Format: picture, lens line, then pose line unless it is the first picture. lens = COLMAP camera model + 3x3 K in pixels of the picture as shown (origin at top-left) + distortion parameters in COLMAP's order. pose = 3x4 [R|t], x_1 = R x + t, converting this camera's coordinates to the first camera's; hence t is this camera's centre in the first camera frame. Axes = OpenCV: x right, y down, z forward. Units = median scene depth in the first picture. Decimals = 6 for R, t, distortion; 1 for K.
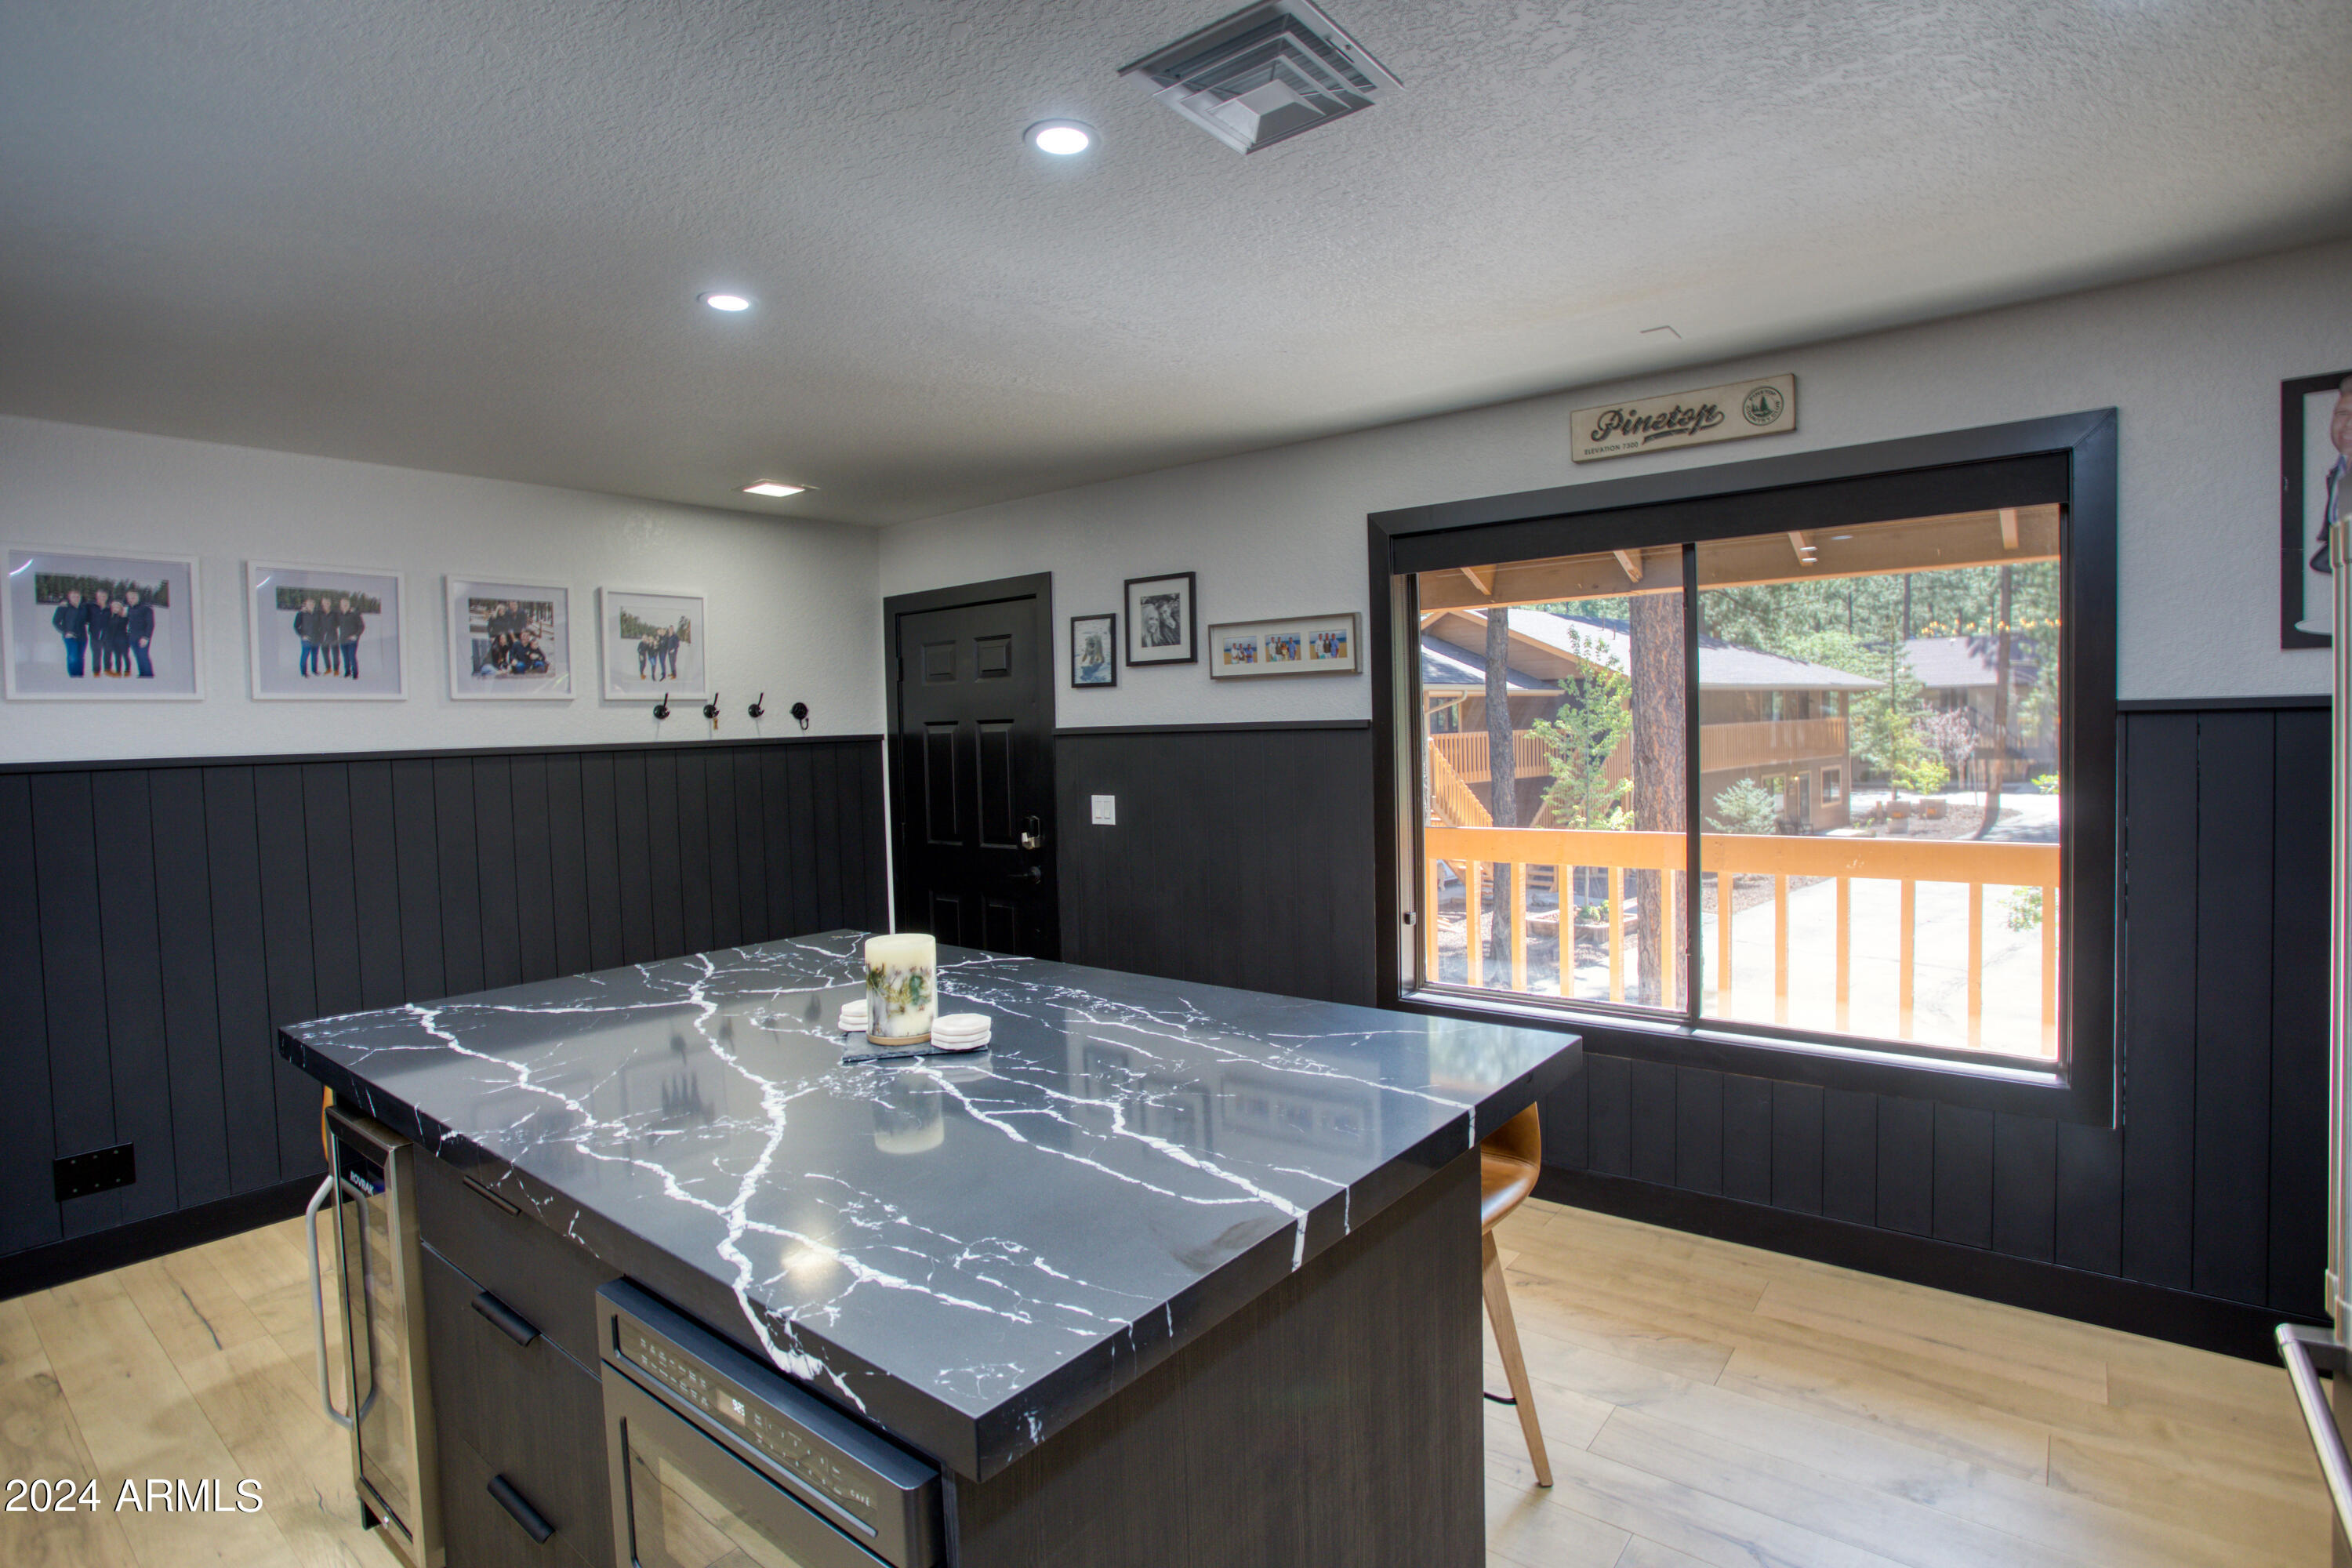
lens RADIAL K [[1138.2, 0, 1179.2], [0, 1138.2, 795.9], [0, 0, 1]] dist [-0.035683, 0.003208]
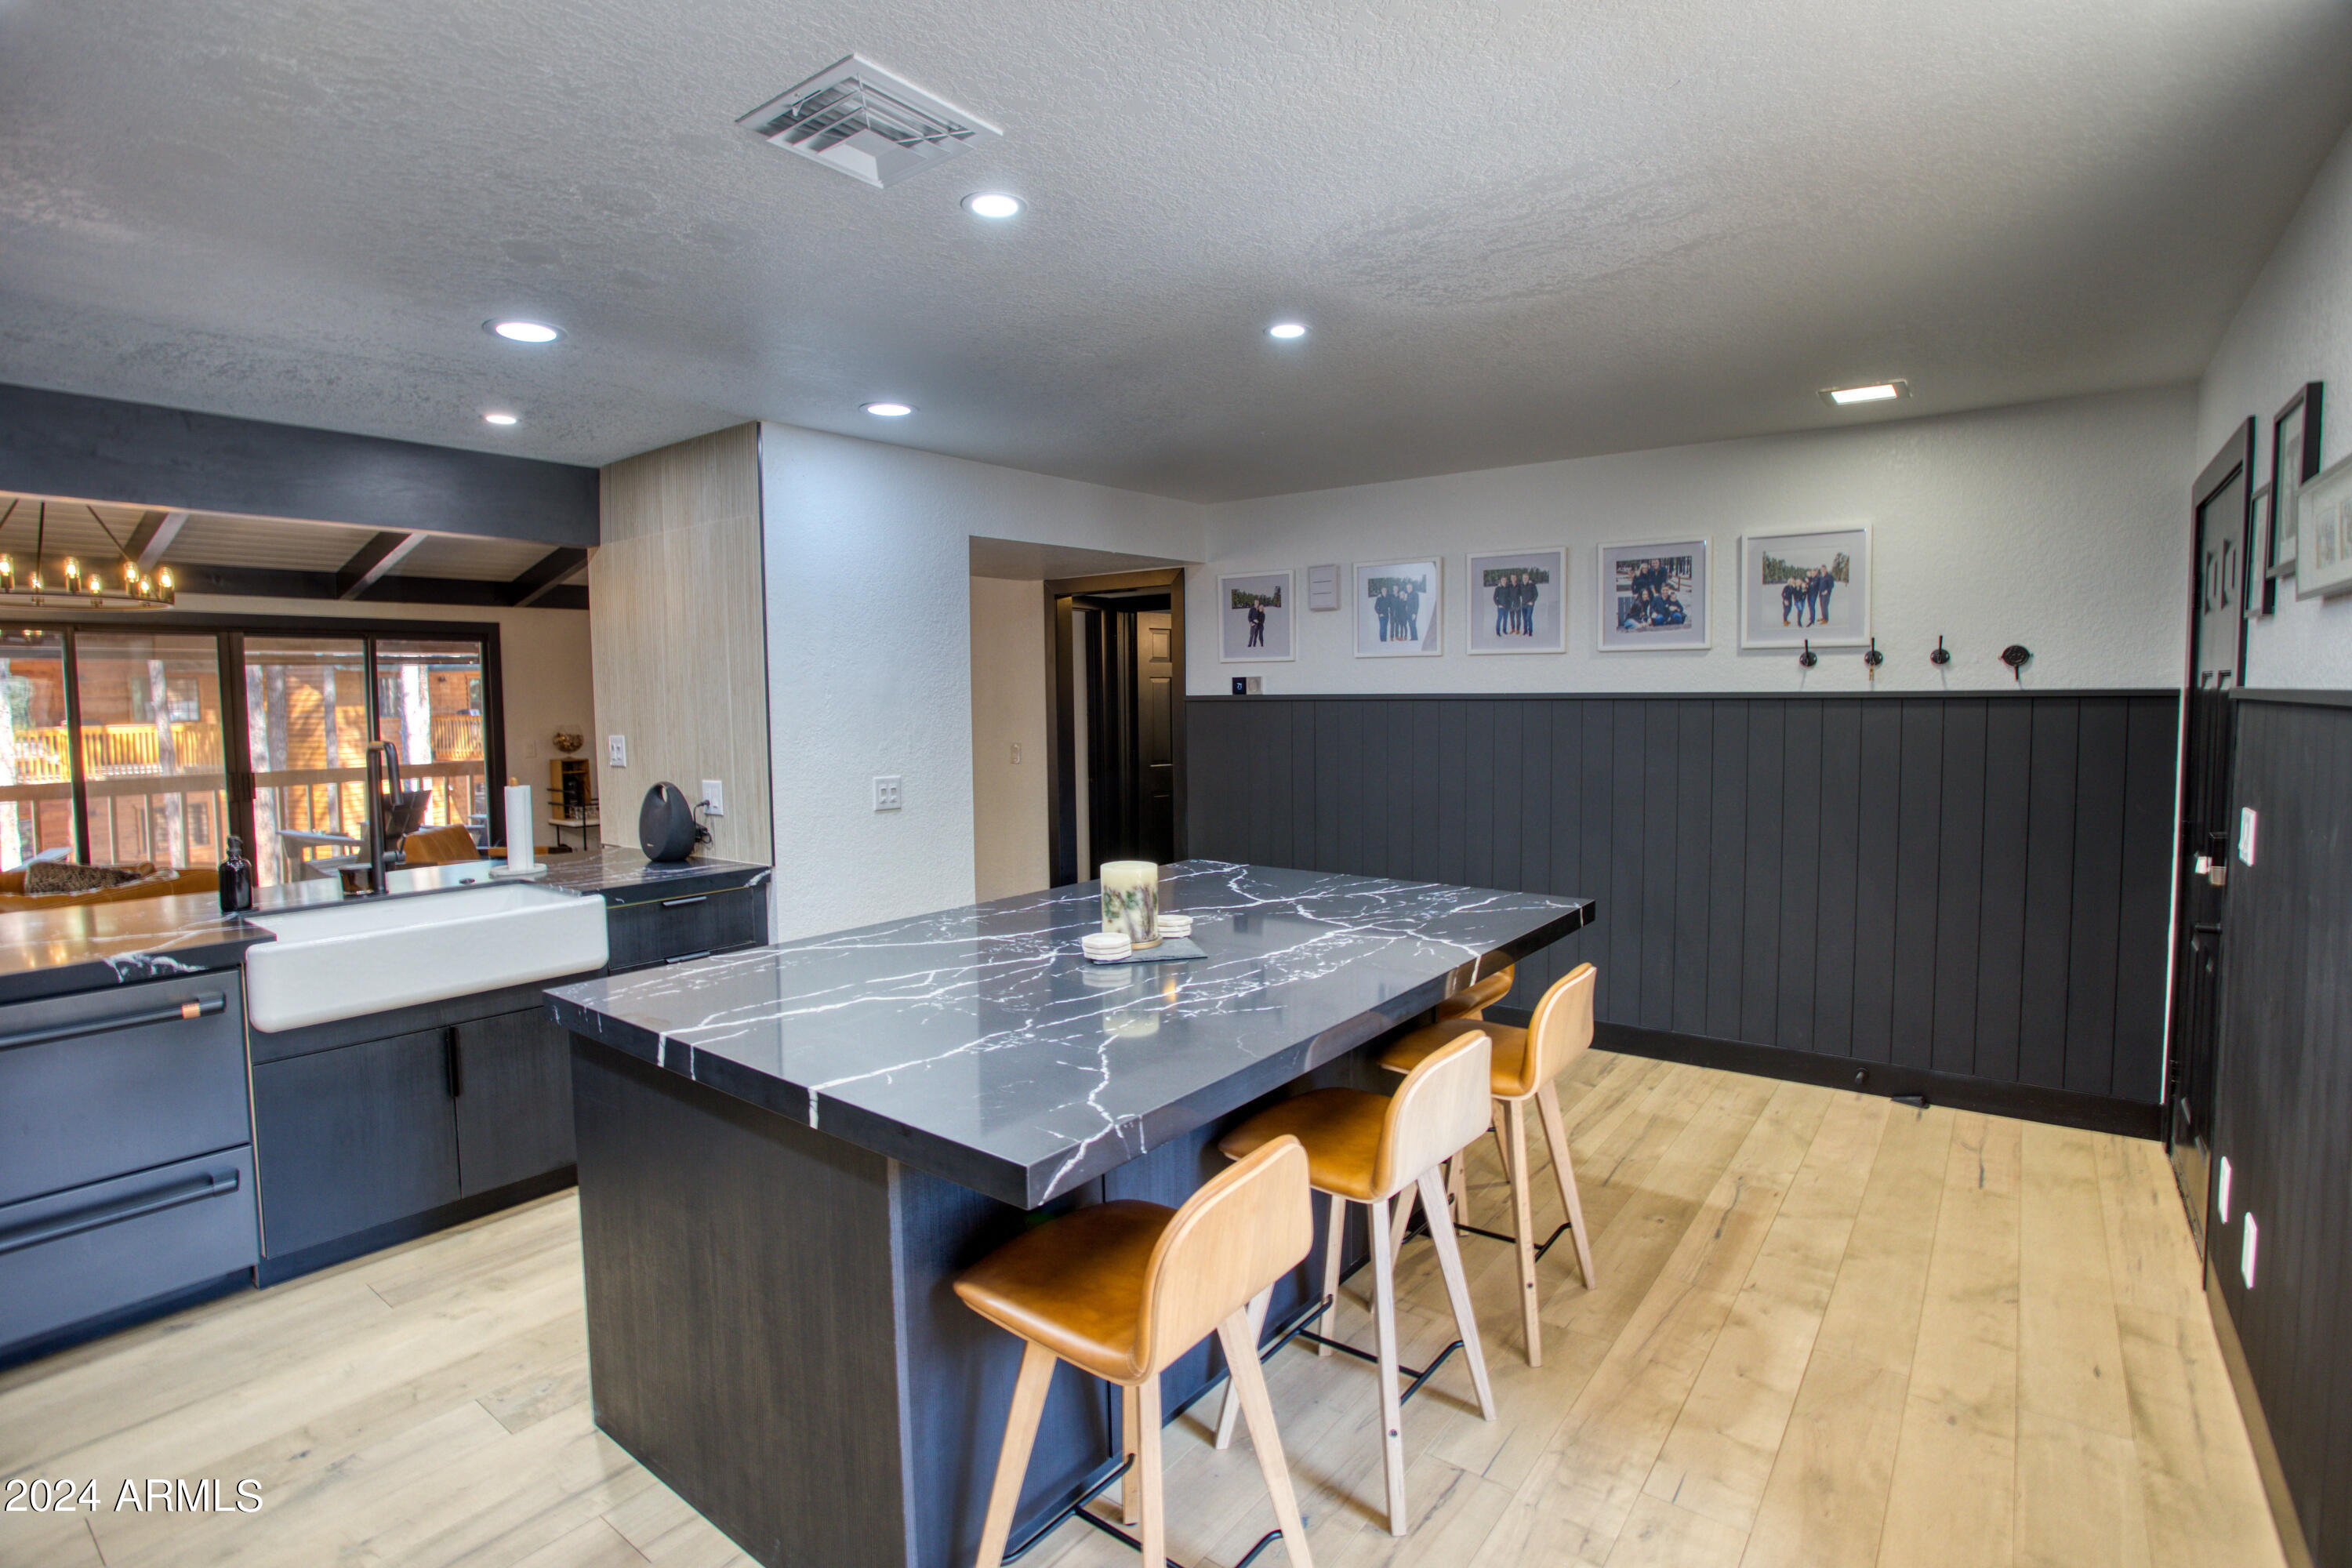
lens RADIAL K [[1138.2, 0, 1180.2], [0, 1138.2, 765.4], [0, 0, 1]] dist [-0.035683, 0.003208]
pose [[0.040205, 0.094698, -0.994694, 0.505416], [-0.052974, 0.994301, 0.092520, -0.052027], [0.997786, 0.048973, 0.044992, 0.506400]]
